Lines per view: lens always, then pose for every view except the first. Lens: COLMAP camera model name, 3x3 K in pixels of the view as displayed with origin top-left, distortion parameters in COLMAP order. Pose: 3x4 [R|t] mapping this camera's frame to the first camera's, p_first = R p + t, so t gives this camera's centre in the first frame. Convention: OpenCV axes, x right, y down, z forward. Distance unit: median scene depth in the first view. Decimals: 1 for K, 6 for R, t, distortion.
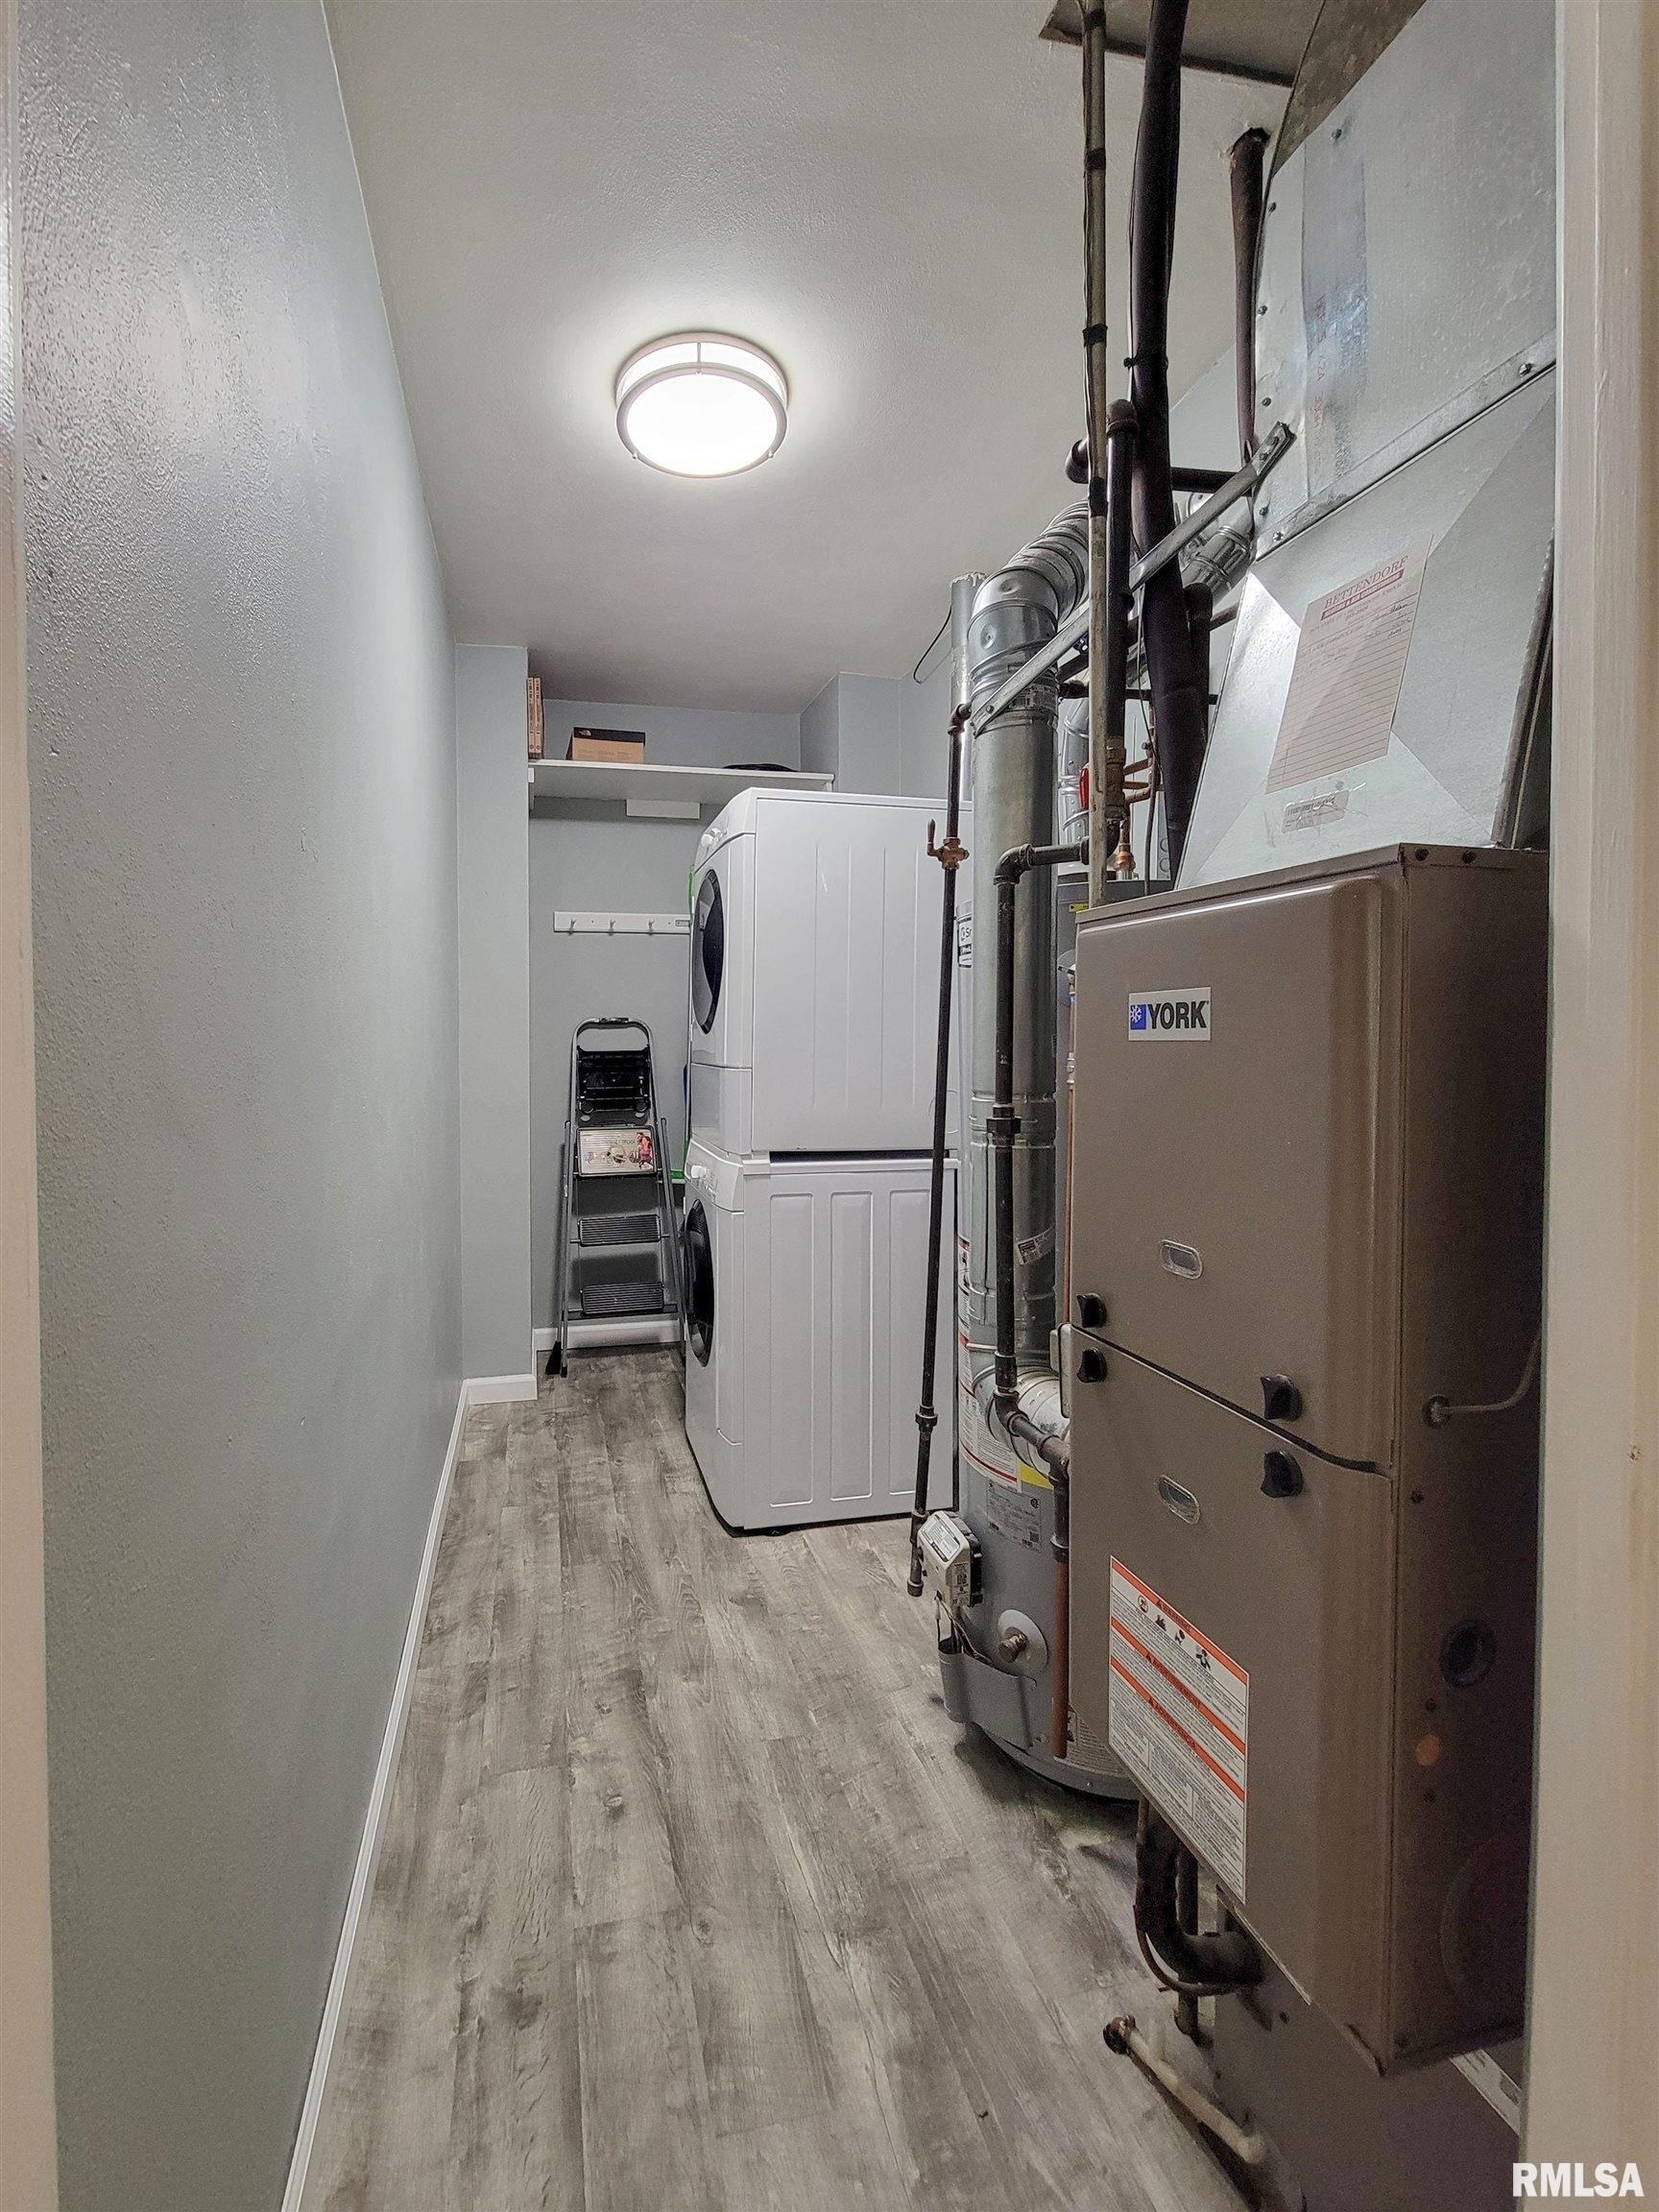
lens RADIAL K [[1116.7, 0, 830.9], [0, 1116.7, 1052.6], [0, 0, 1]] dist [-0.003600, -0.000372]
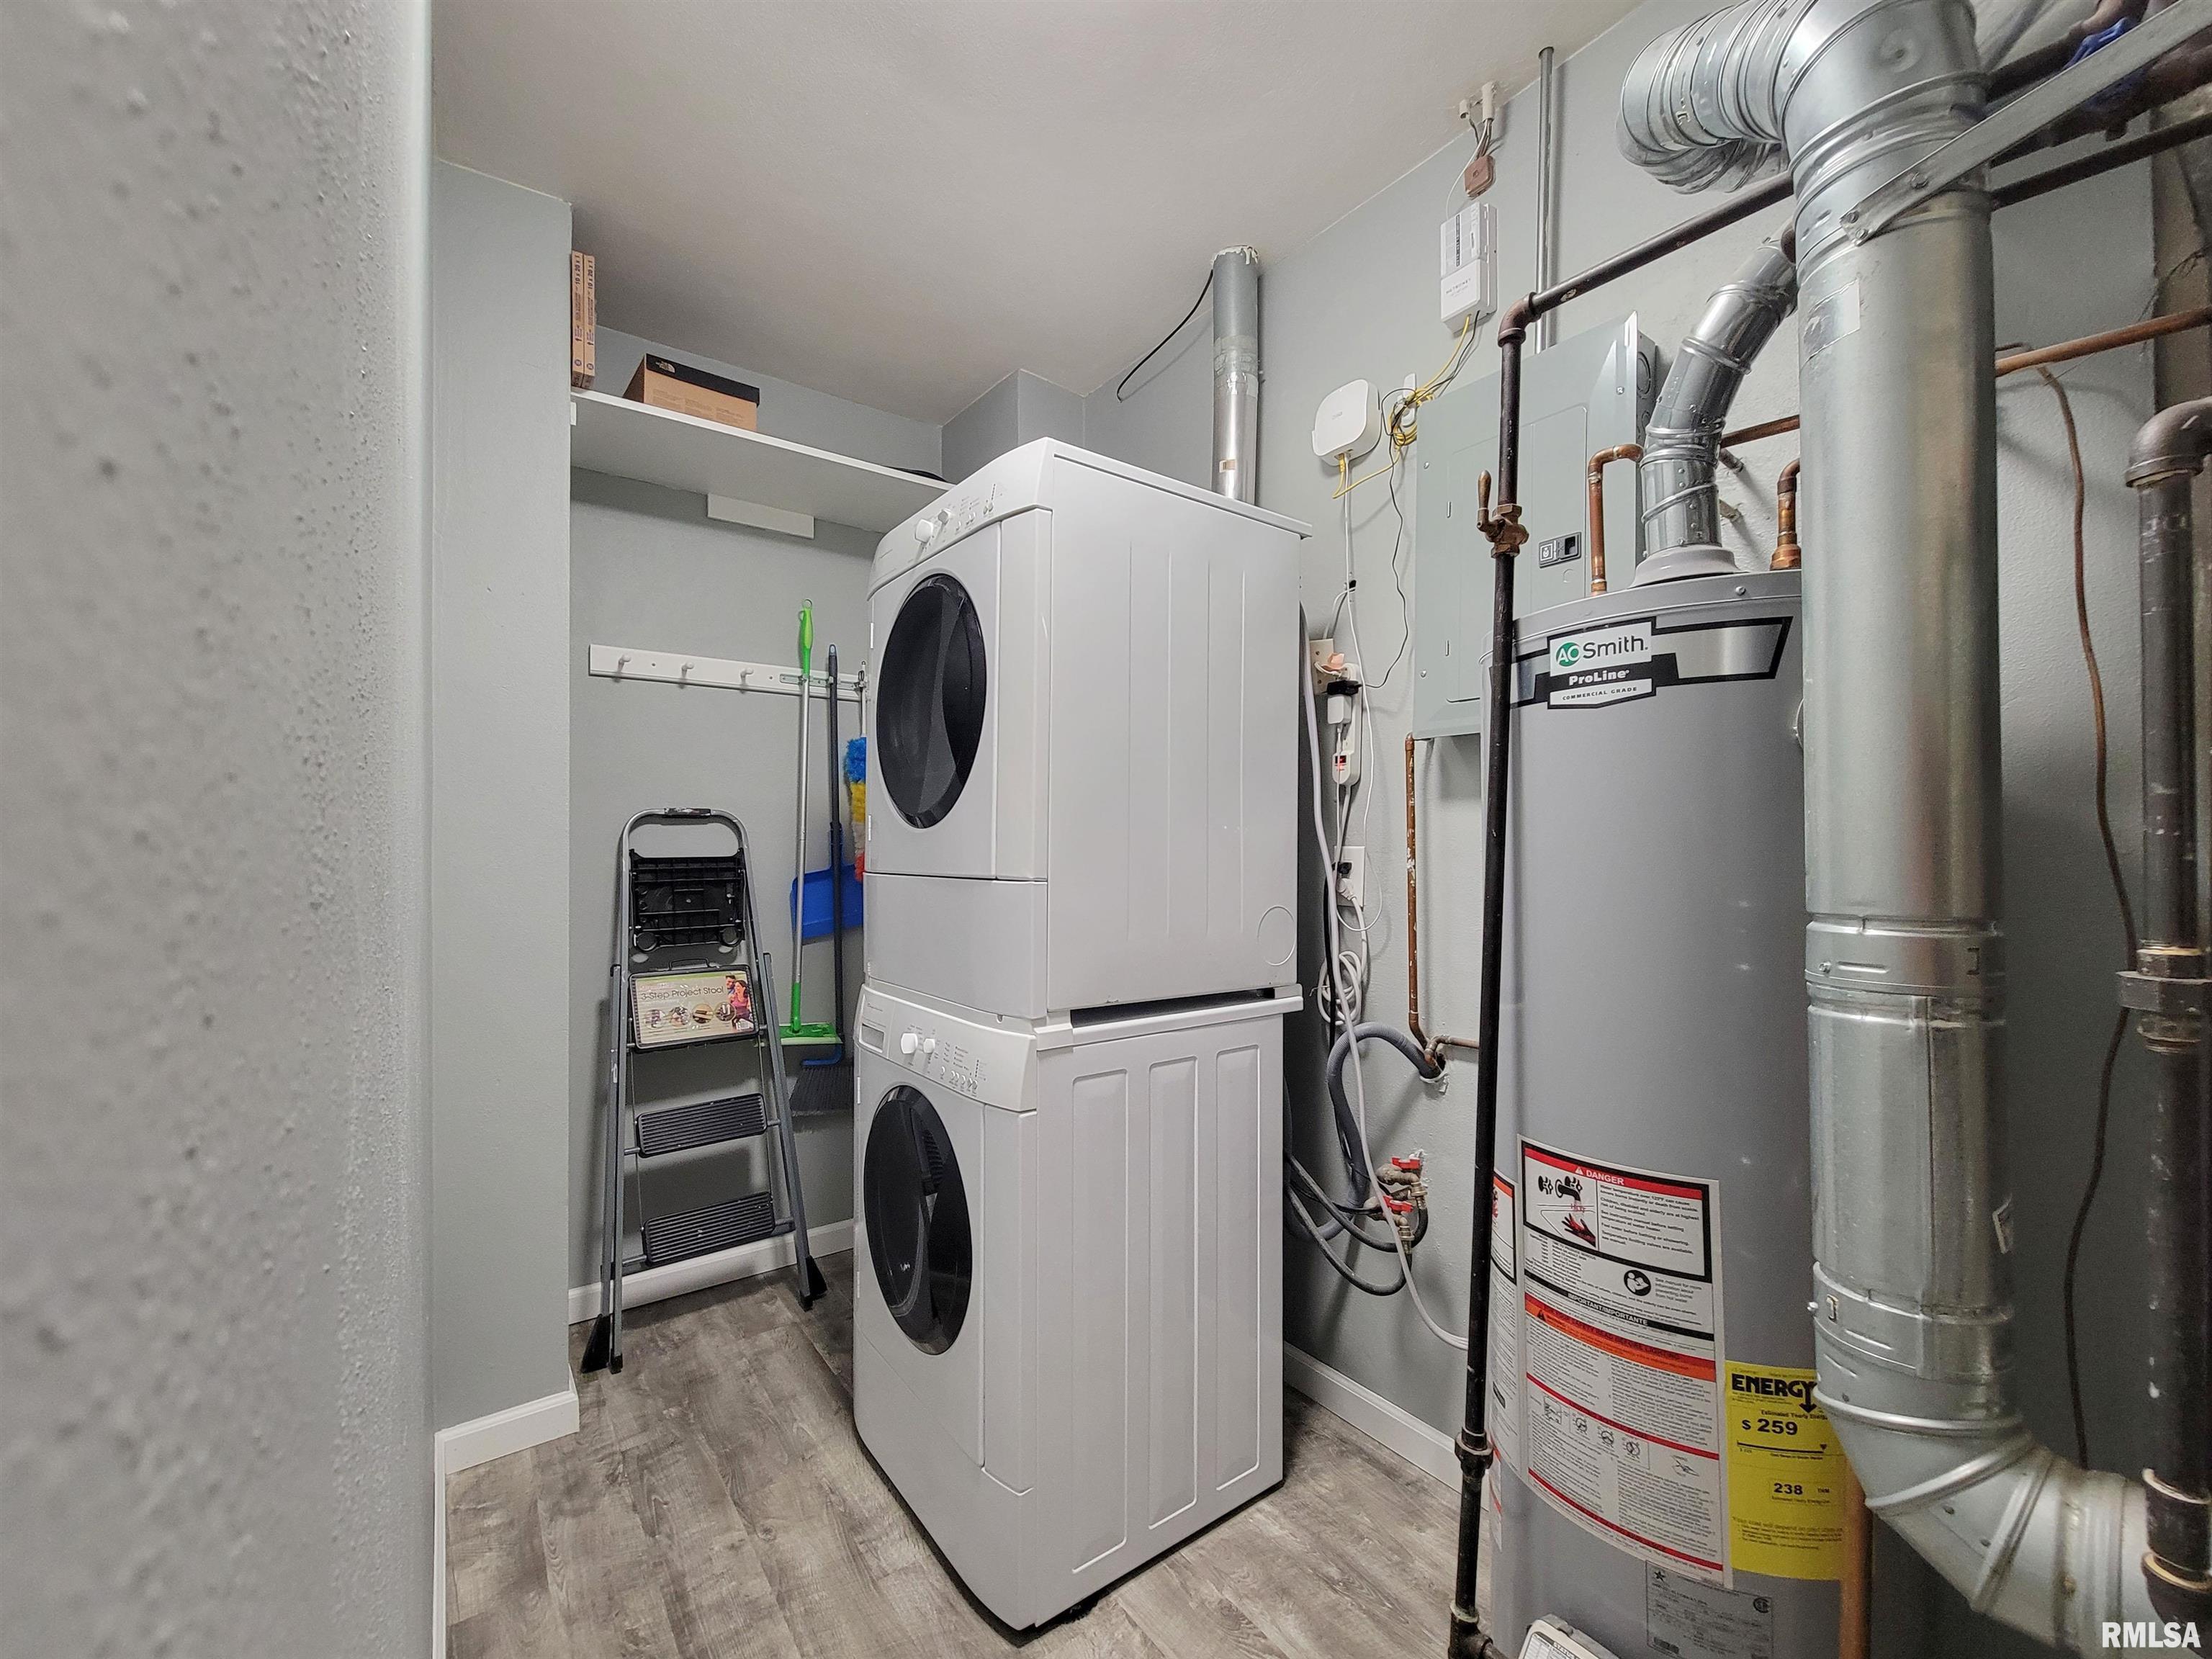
lens RADIAL K [[898.1, 0, 1101.4], [0, 898.1, 845.9], [0, 0, 1]] dist [-0.003748, -0.000466]
pose [[0.910894, 0.004404, 0.412617, -0.203347], [0.004777, 0.999764, -0.021216, 0.004755], [-0.412613, 0.021297, 0.910658, 0.425961]]
